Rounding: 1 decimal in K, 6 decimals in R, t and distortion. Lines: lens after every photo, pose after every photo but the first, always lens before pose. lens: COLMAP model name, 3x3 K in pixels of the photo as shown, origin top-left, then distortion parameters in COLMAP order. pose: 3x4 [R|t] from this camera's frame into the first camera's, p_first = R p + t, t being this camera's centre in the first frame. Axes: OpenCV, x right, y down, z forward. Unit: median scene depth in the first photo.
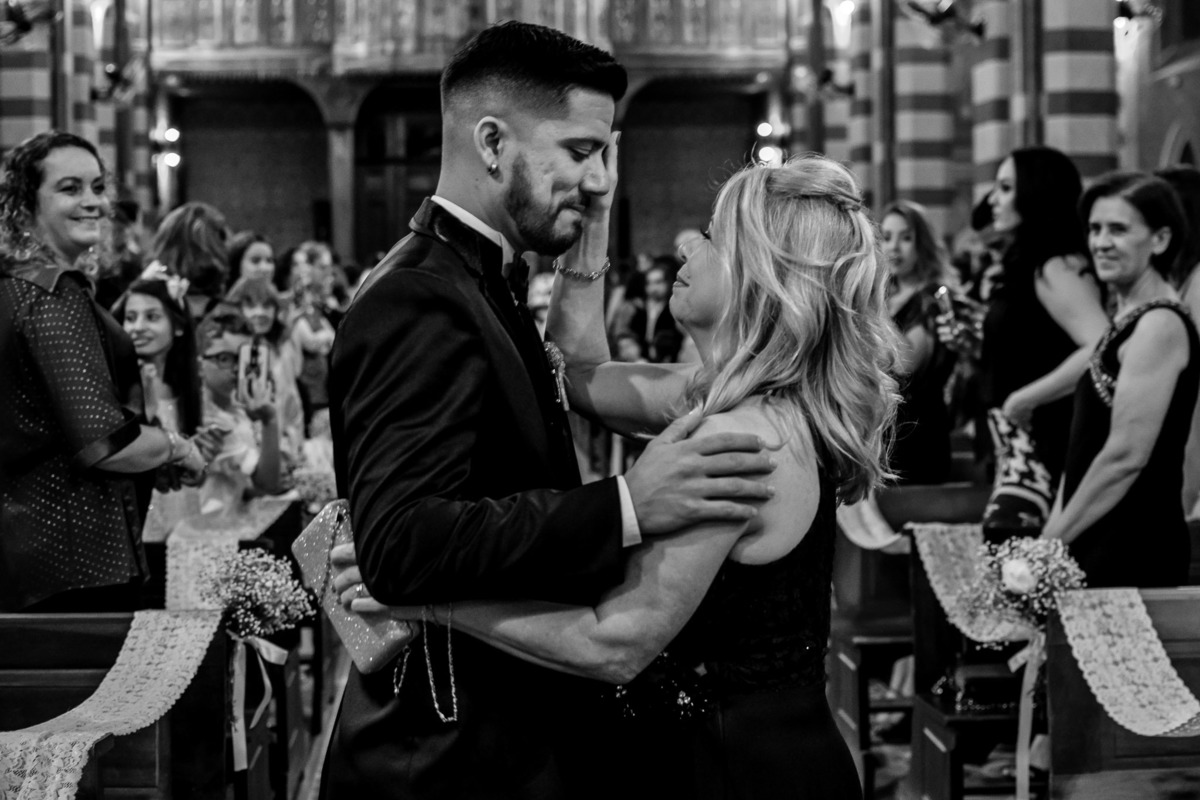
lens RADIAL K [[1928.4, 0, 630.9], [0, 1928.4, 400.2], [0, 0, 1]] dist [-0.171866, 0.090374]
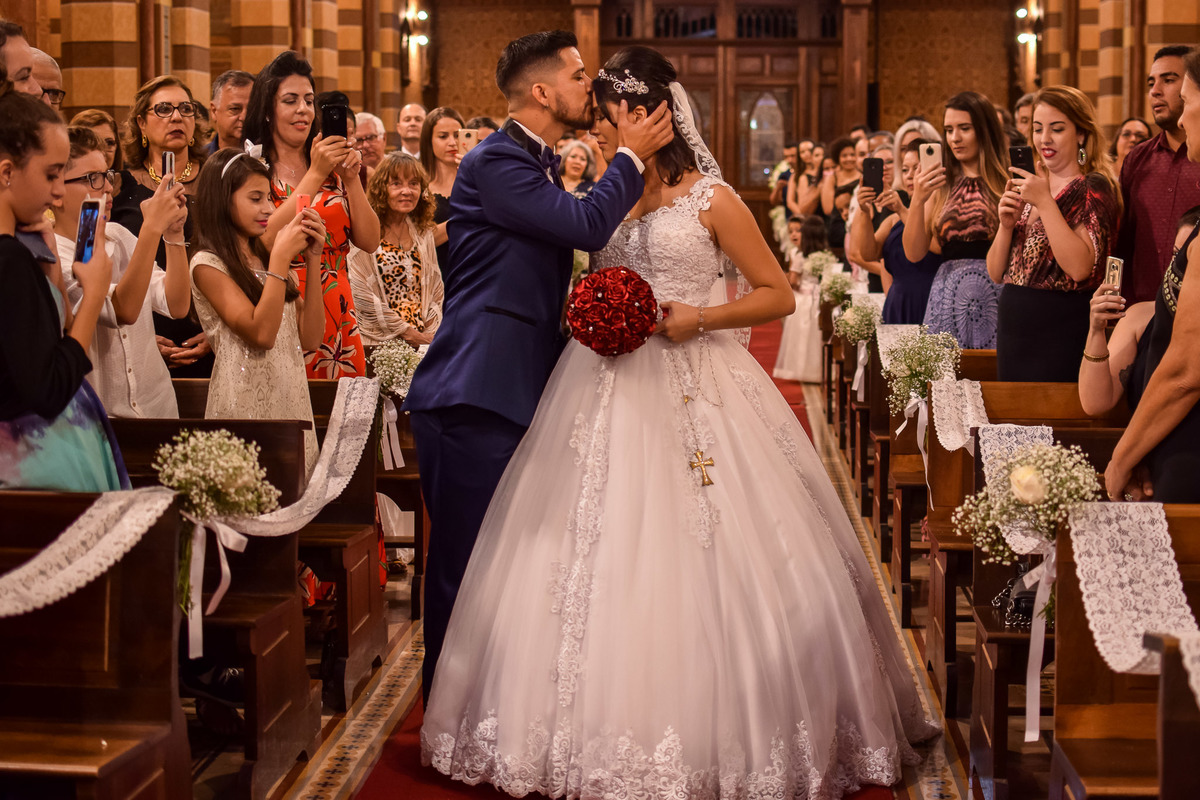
lens RADIAL K [[1928.4, 0, 630.9], [0, 1928.4, 400.2], [0, 0, 1]] dist [-0.171866, 0.090374]
pose [[0.989132, 0.026719, -0.144579, 0.122193], [-0.018119, 0.998005, 0.060474, 0.000359], [0.145906, -0.057197, 0.987644, 0.064250]]
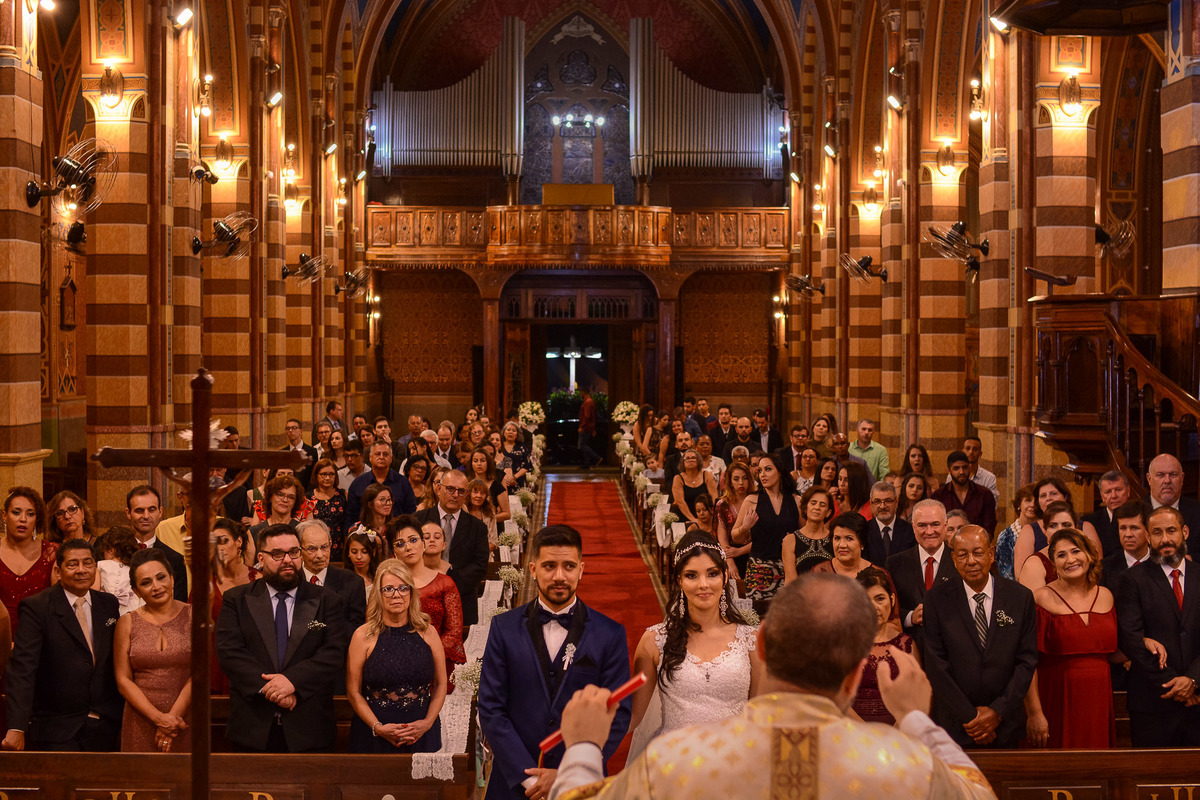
lens RADIAL K [[1574.9, 0, 610.6], [0, 1574.9, 377.8], [0, 0, 1]] dist [-0.130847, 0.078686]
pose [[0.998010, 0.011948, -0.061916, 0.121622], [-0.014768, 0.998865, -0.045290, -0.160337], [0.061304, 0.046114, 0.997053, -1.379631]]
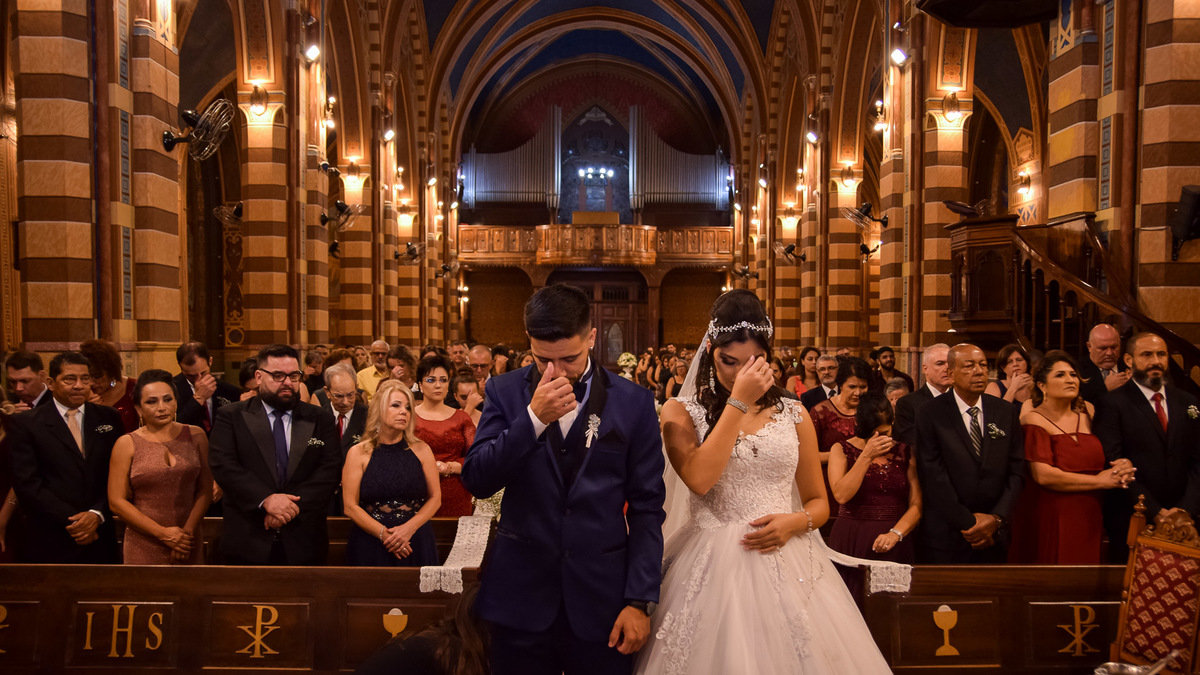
lens RADIAL K [[937.3, 0, 602.7], [0, 937.3, 396.9], [0, 0, 1]] dist [-0.119032, 0.116001]
pose [[0.997054, 0.015964, -0.075017, 0.076046], [-0.016482, 0.999844, -0.006288, -0.023490], [0.074905, 0.007506, 0.997162, -0.749215]]
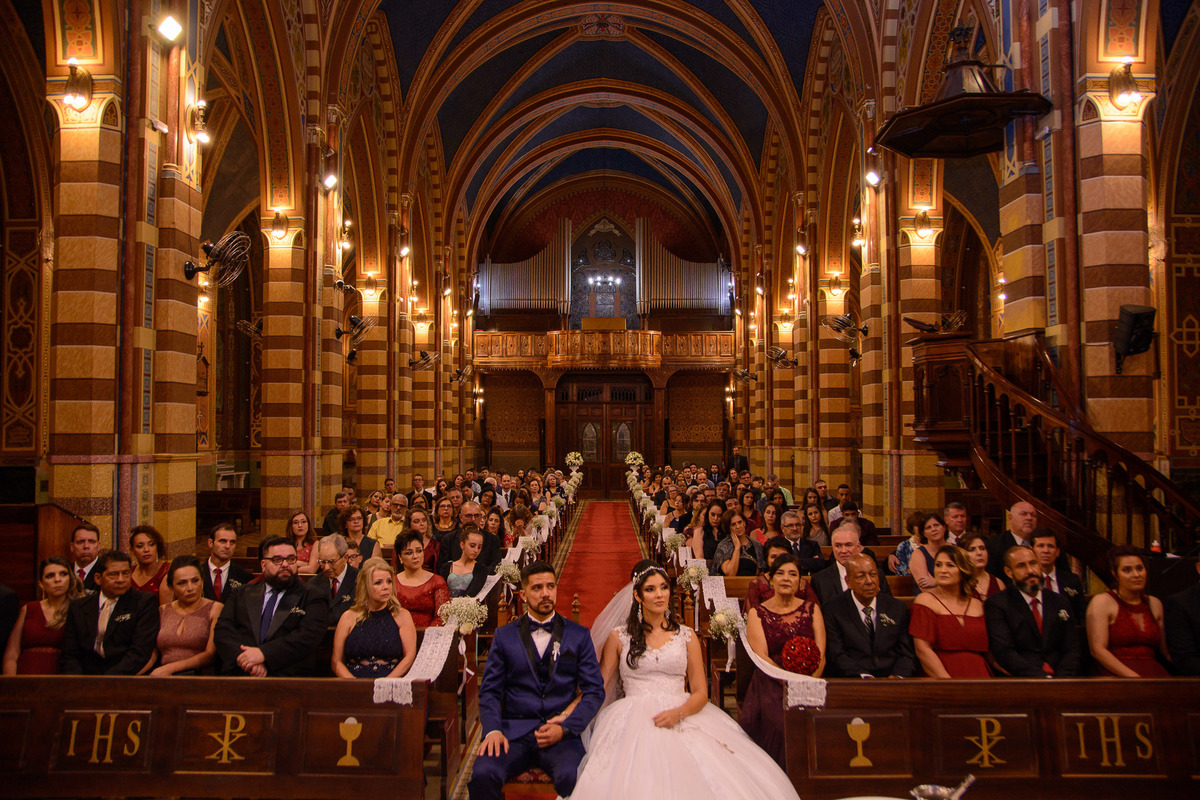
lens RADIAL K [[906.0, 0, 599.4], [0, 906.0, 403.3], [0, 0, 1]] dist [-0.115397, 0.114291]
pose [[0.994922, 0.003096, -0.100599, 0.164510], [-0.013253, 0.994854, -0.100452, -0.060692], [0.099771, 0.101275, 0.989843, -0.811099]]
